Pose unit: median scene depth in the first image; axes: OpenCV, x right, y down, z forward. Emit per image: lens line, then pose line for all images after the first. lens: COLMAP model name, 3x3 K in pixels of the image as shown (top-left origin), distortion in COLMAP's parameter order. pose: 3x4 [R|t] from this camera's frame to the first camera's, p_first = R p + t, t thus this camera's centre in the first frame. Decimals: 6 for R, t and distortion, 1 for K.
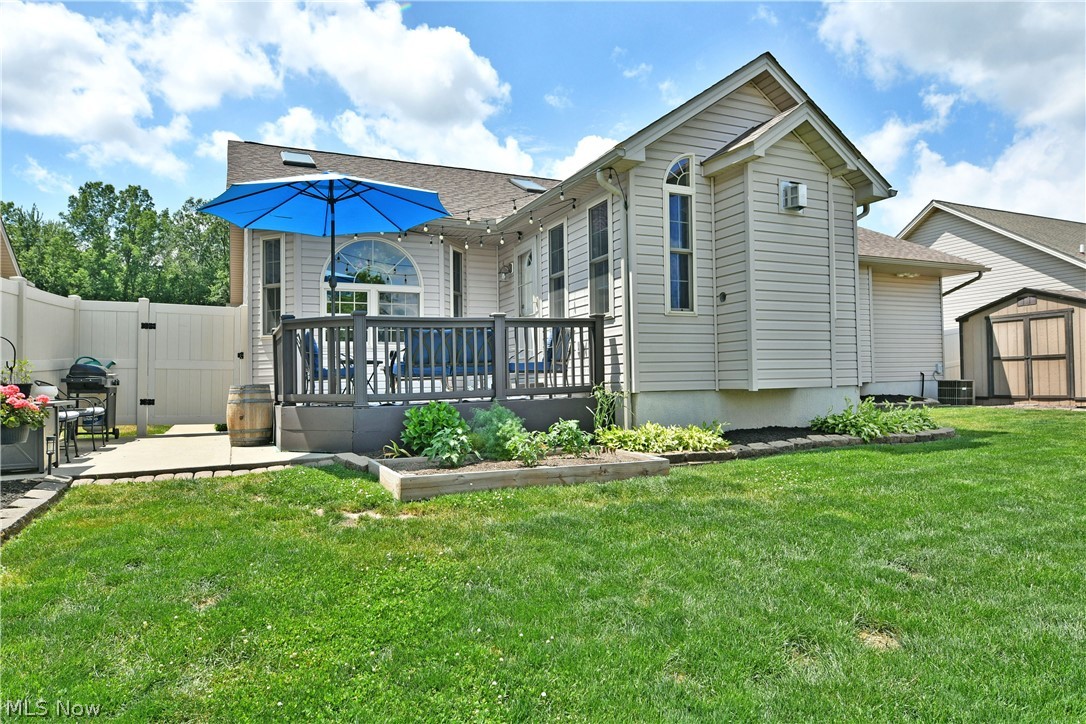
lens RADIAL K [[670.5, 0, 546.0], [0, 670.5, 375.0], [0, 0, 1]] dist [-0.000169, -0.000762]
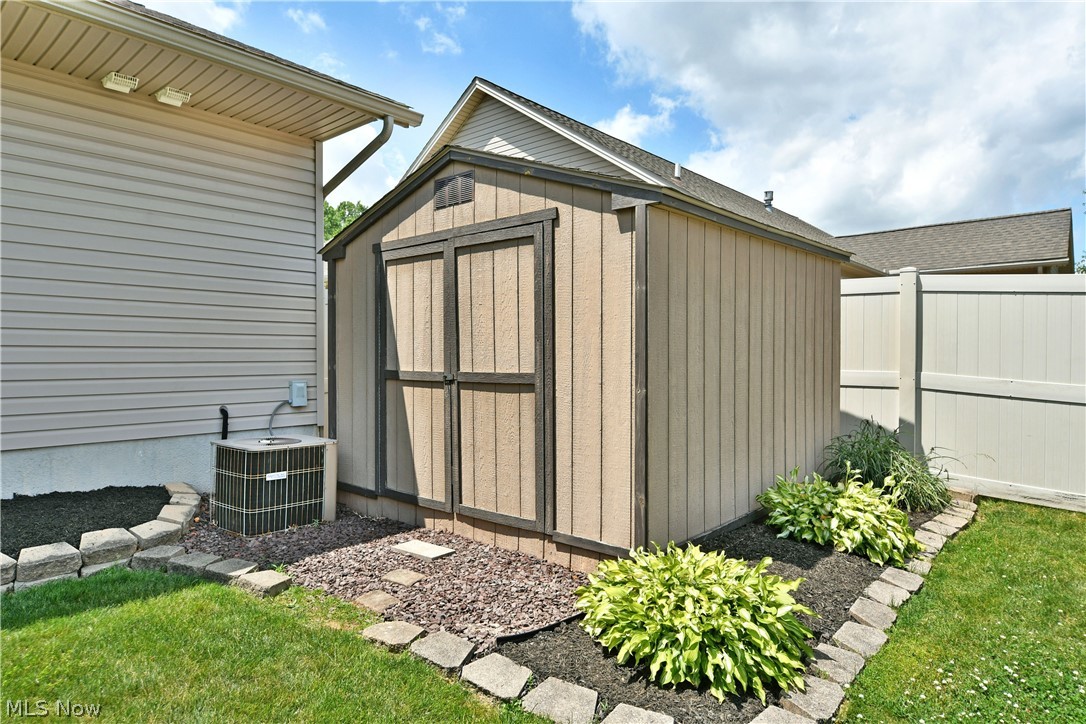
lens RADIAL K [[660.0, 0, 539.1], [0, 660.0, 361.0], [0, 0, 1]] dist [-0.010156, -0.004697]
pose [[0.917554, 0.020227, 0.397097, 0.633215], [-0.026310, 0.999605, 0.009876, -0.037827], [-0.396740, -0.019509, 0.917724, 0.708910]]
